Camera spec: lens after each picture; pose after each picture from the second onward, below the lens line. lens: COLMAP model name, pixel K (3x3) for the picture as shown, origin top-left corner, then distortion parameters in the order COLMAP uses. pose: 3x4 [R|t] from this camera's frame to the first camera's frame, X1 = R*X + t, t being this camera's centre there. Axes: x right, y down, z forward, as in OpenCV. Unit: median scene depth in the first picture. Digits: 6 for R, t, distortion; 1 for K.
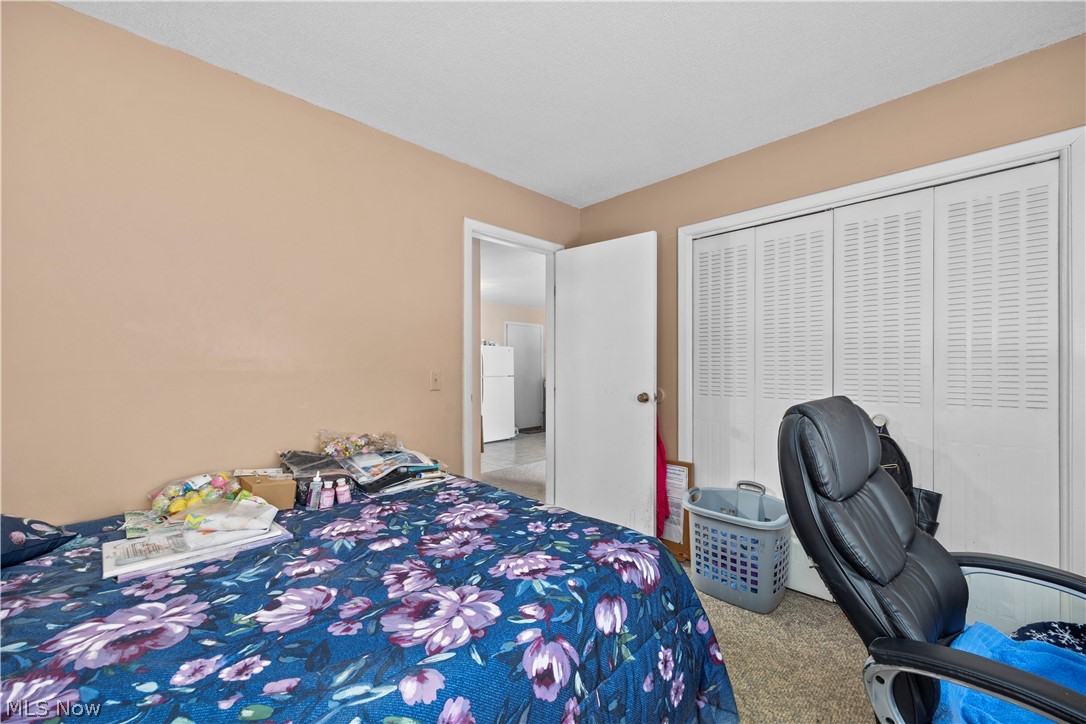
lens RADIAL K [[424.9, 0, 542.0], [0, 424.9, 366.0], [0, 0, 1]] dist [-0.002438, -0.000448]
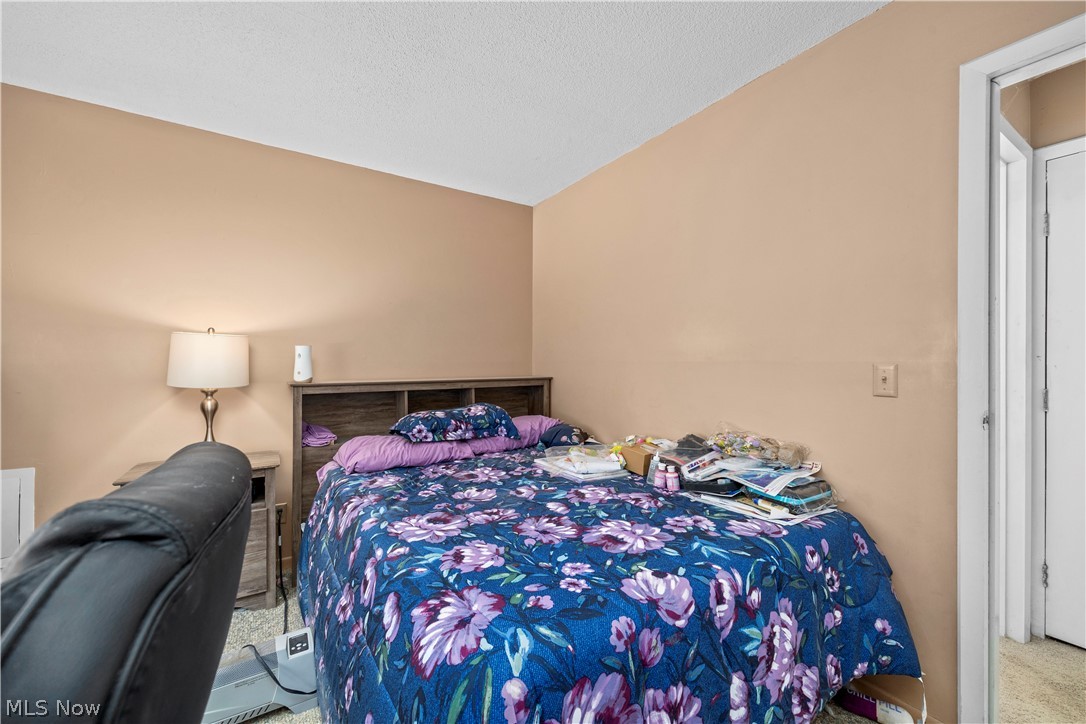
lens RADIAL K [[424.9, 0, 540.4], [0, 424.9, 359.2], [0, 0, 1]] dist [-0.002438, -0.000448]
pose [[-0.181976, 0.003277, -0.983297, 0.846813], [0.002993, 0.999992, 0.002778, 0.001123], [0.983298, -0.002438, -0.181985, 1.220143]]
